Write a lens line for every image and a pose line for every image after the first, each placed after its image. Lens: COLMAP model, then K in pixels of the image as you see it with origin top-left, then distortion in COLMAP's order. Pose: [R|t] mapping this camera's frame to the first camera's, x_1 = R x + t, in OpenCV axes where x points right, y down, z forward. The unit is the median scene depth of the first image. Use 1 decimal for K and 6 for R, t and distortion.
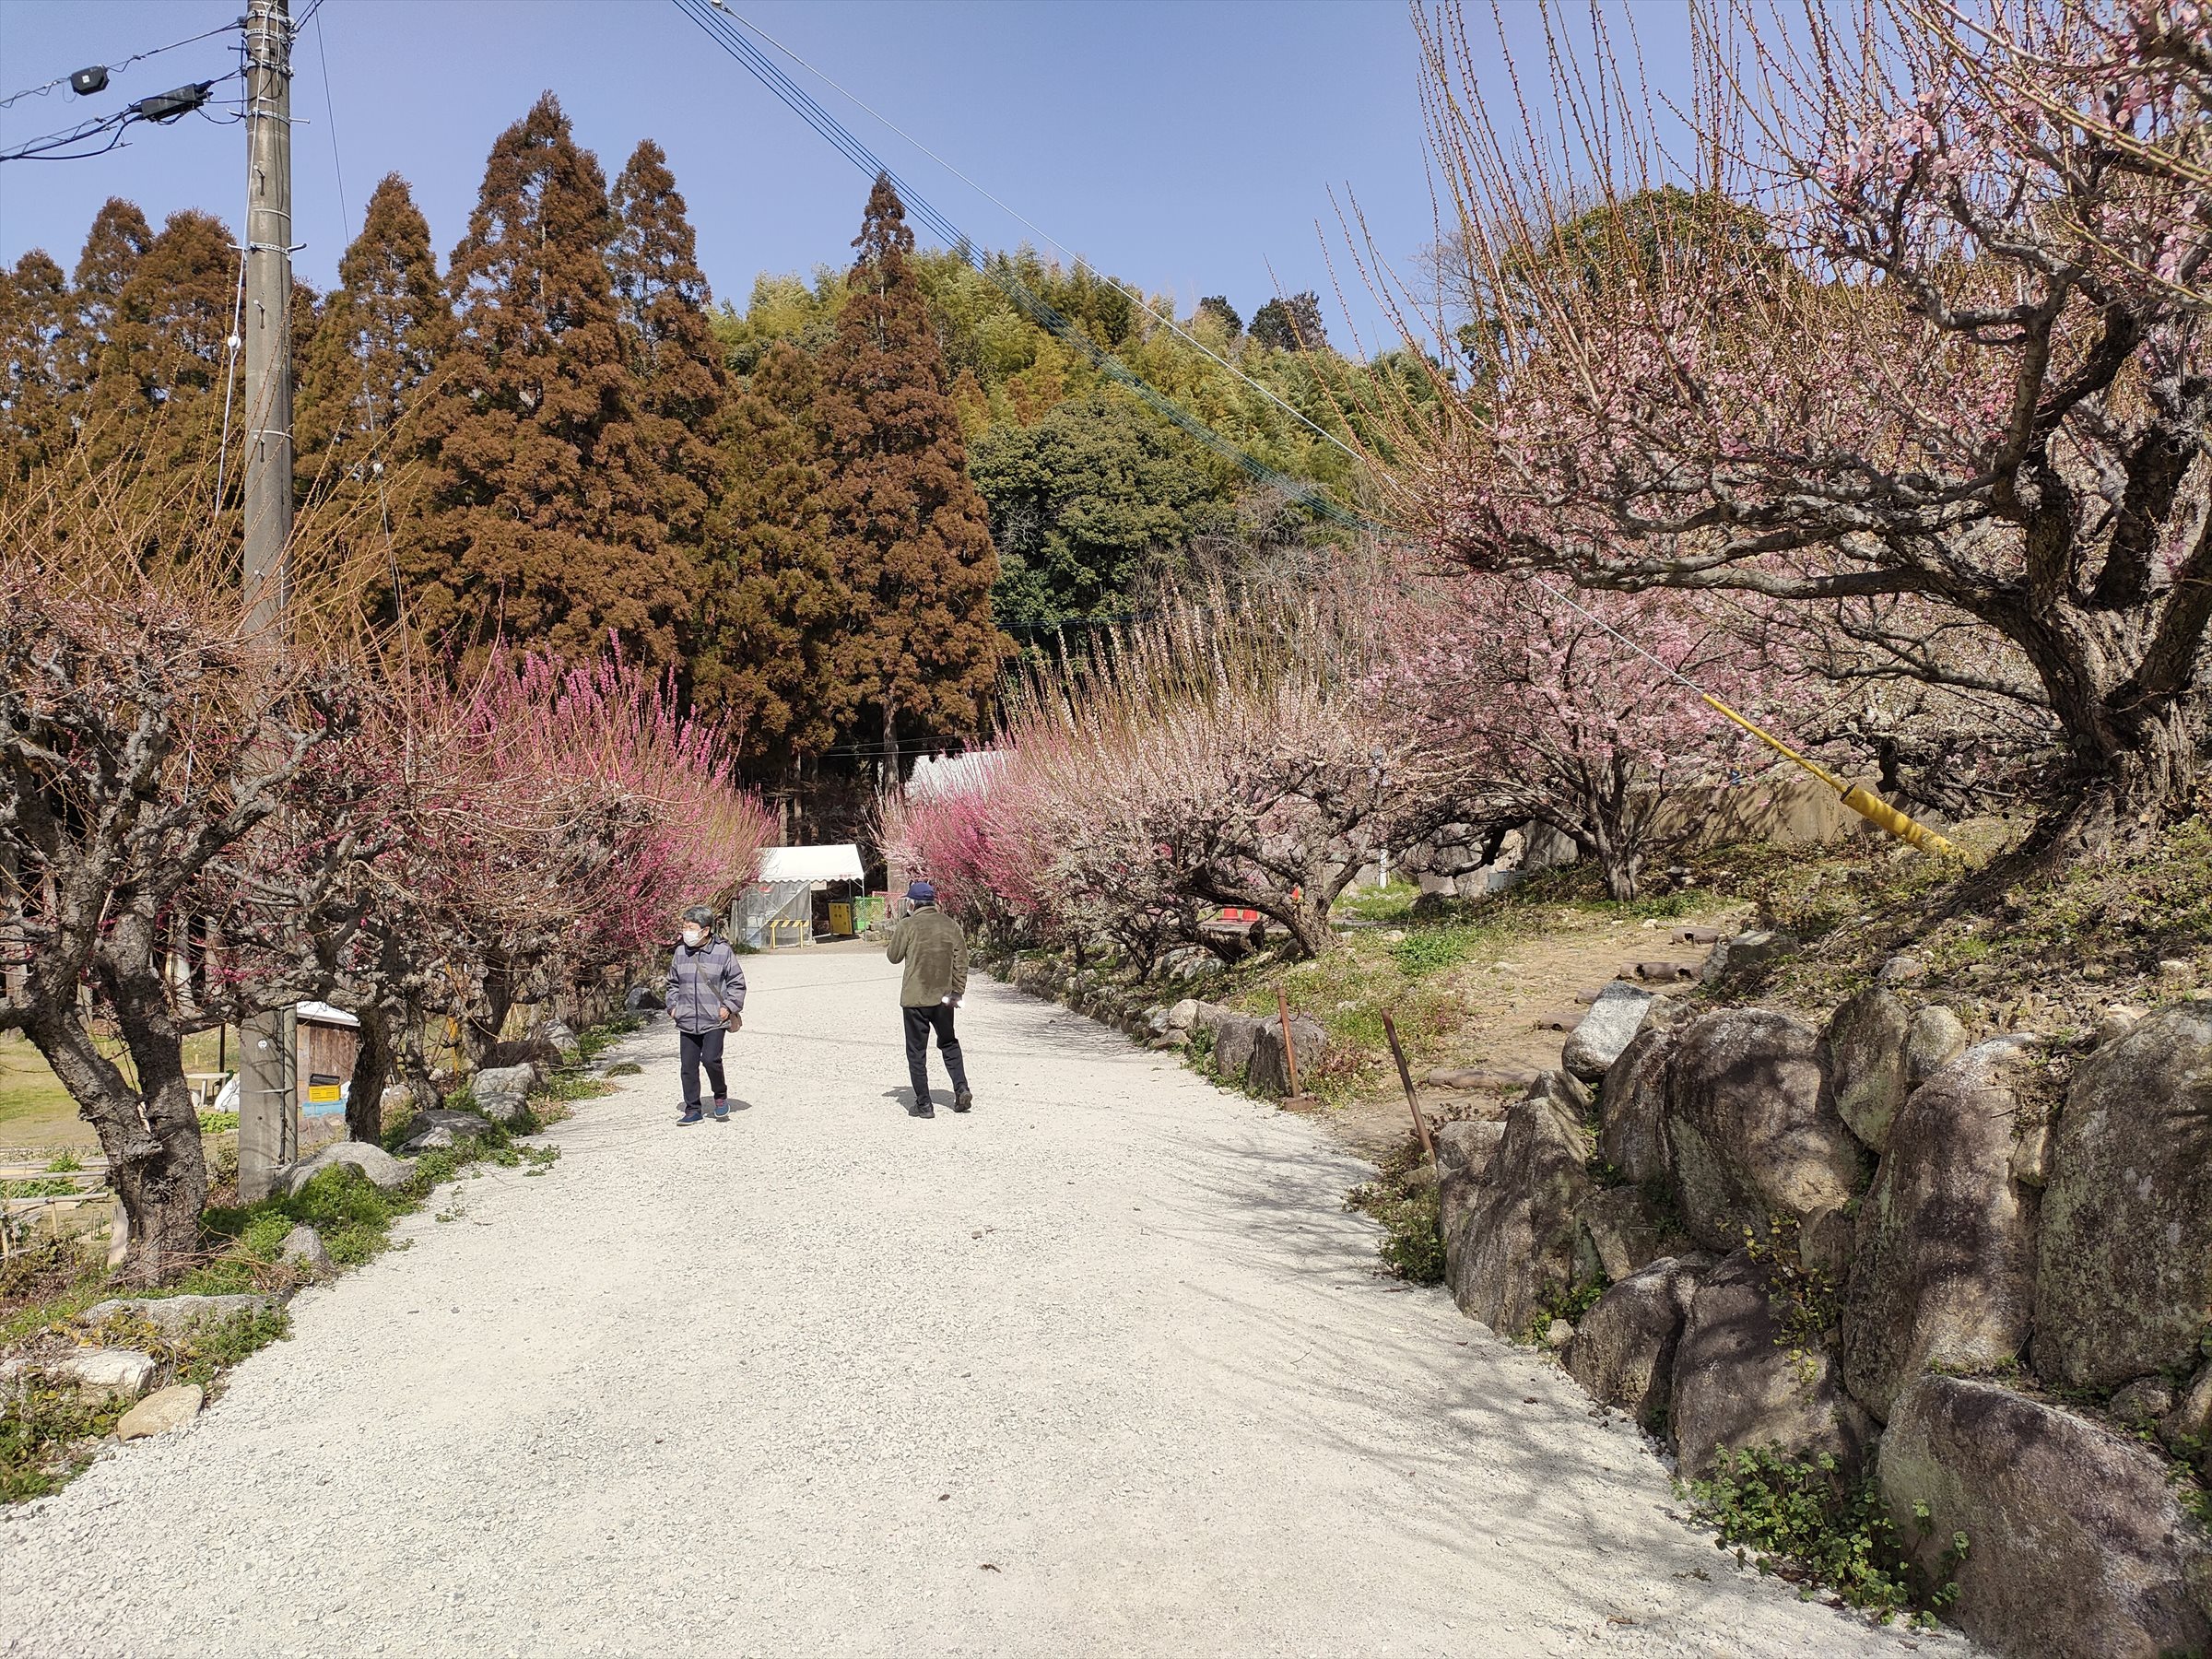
lens RADIAL K [[1688.6, 0, 1098.1], [0, 1688.6, 800.5], [0, 0, 1]] dist [0.057263, -0.054078]
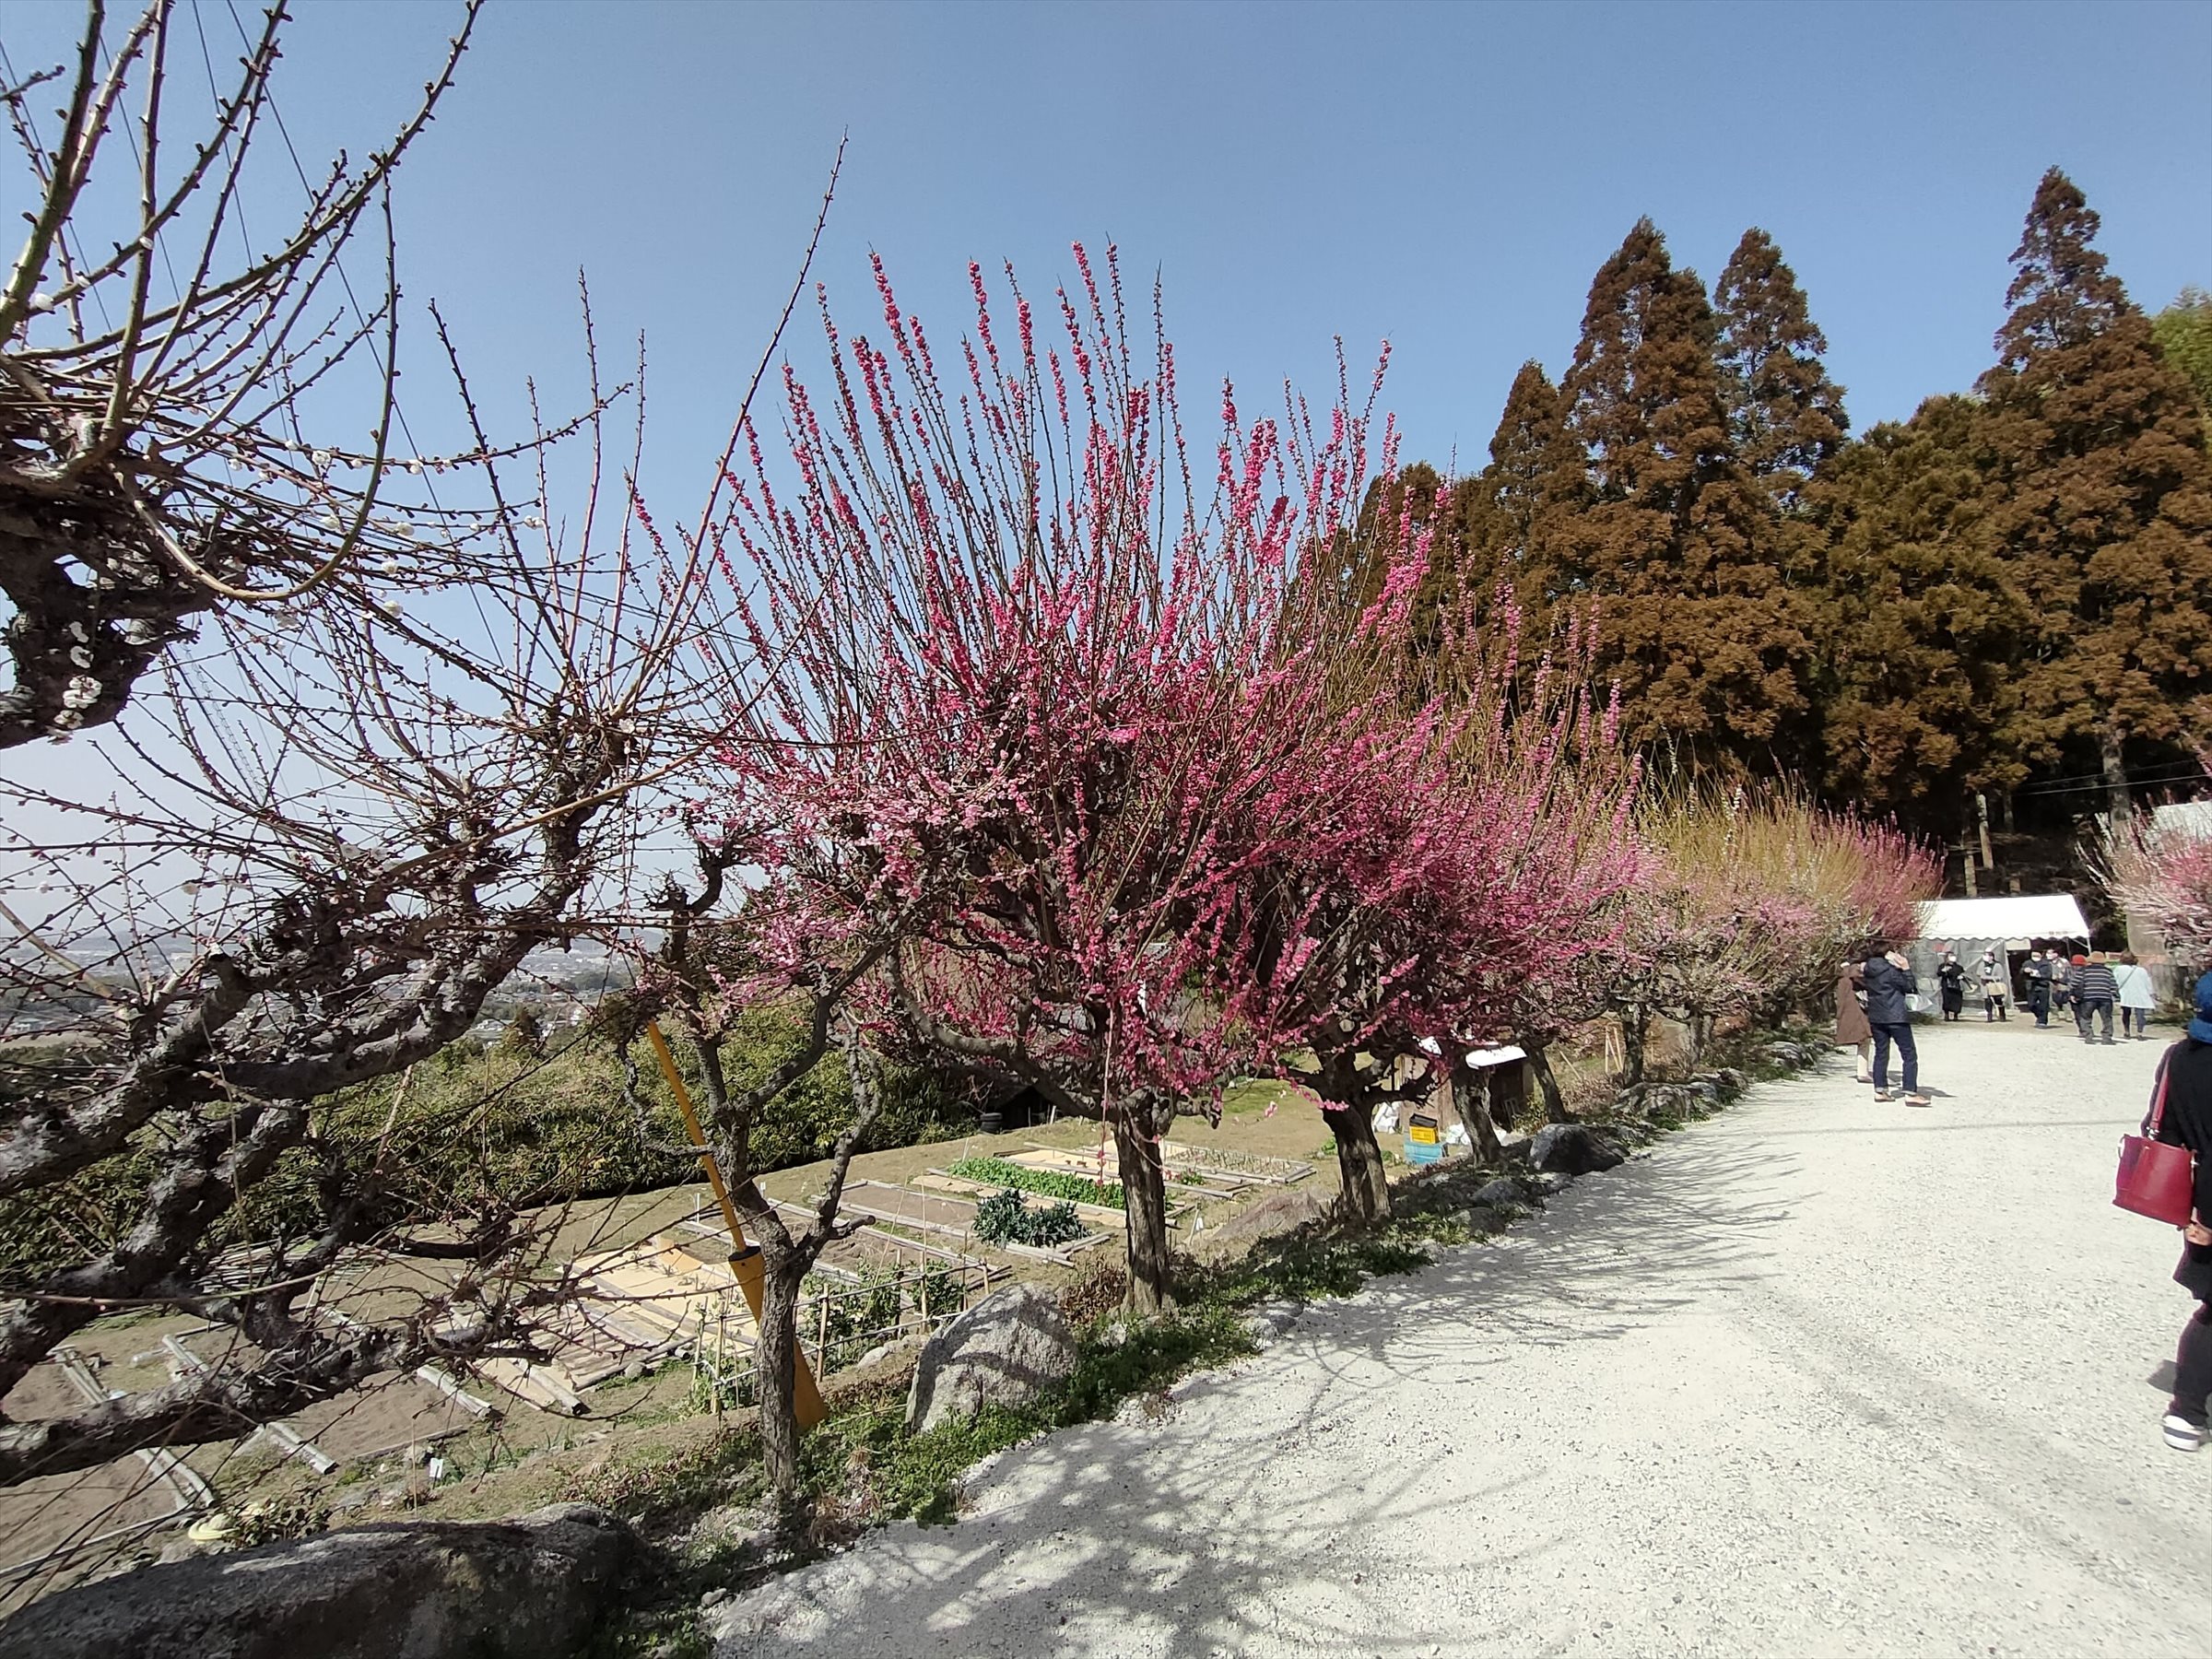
lens RADIAL K [[1141.8, 0, 1104.1], [0, 1141.8, 814.4], [0, 0, 1]] dist [0.000522, 0.022741]
pose [[0.663476, -0.085183, -0.743333, -0.033098], [0.040693, 0.996136, -0.077831, 0.011128], [0.747091, 0.021391, 0.664378, 0.259488]]
